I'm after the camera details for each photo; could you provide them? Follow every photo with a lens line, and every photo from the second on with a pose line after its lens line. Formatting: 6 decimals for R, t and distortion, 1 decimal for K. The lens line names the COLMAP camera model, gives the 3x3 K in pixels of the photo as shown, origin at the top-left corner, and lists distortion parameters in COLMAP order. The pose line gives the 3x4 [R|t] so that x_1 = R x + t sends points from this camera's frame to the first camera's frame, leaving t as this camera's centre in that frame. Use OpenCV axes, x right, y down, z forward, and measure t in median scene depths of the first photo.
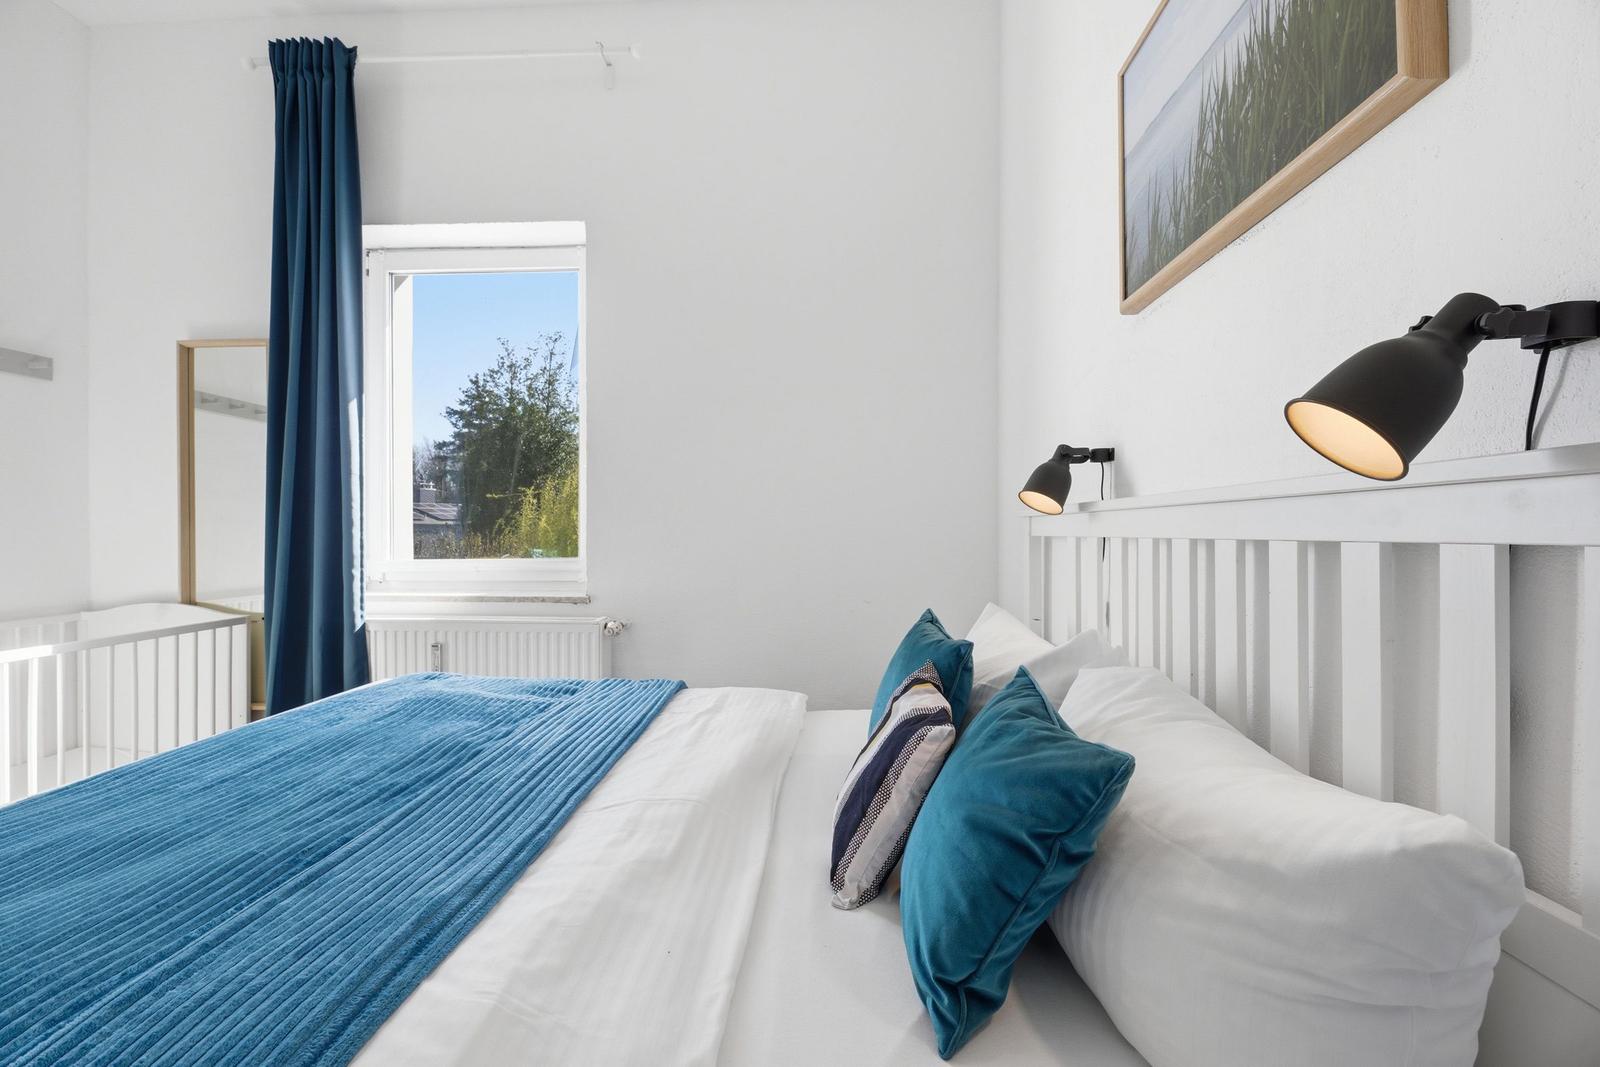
lens RADIAL K [[643.7, 0, 800.0], [0, 643.7, 533.5], [0, 0, 1]] dist [-0.003296, -0.000211]
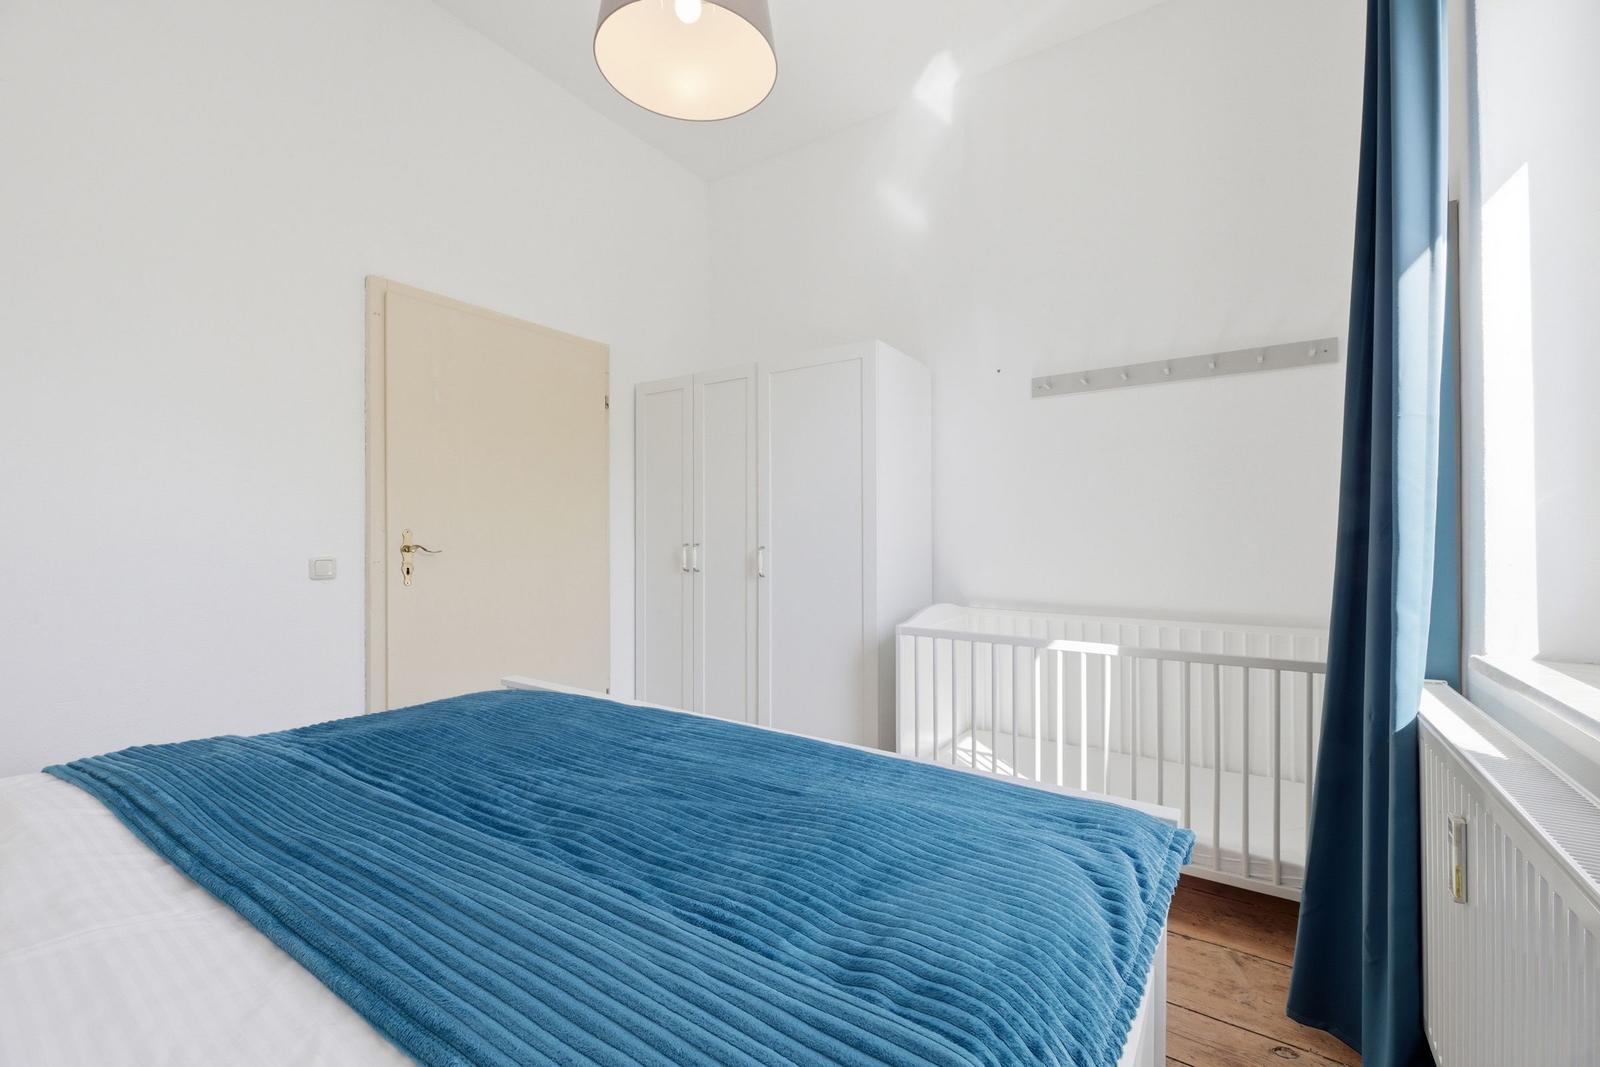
lens RADIAL K [[643.7, 0, 800.0], [0, 643.7, 533.5], [0, 0, 1]] dist [-0.003296, -0.000211]
pose [[-0.517251, 0.000680, -0.855834, -0.027879], [-0.000199, 1.000000, 0.000915, -0.005490], [0.855834, 0.000644, -0.517250, 1.081249]]
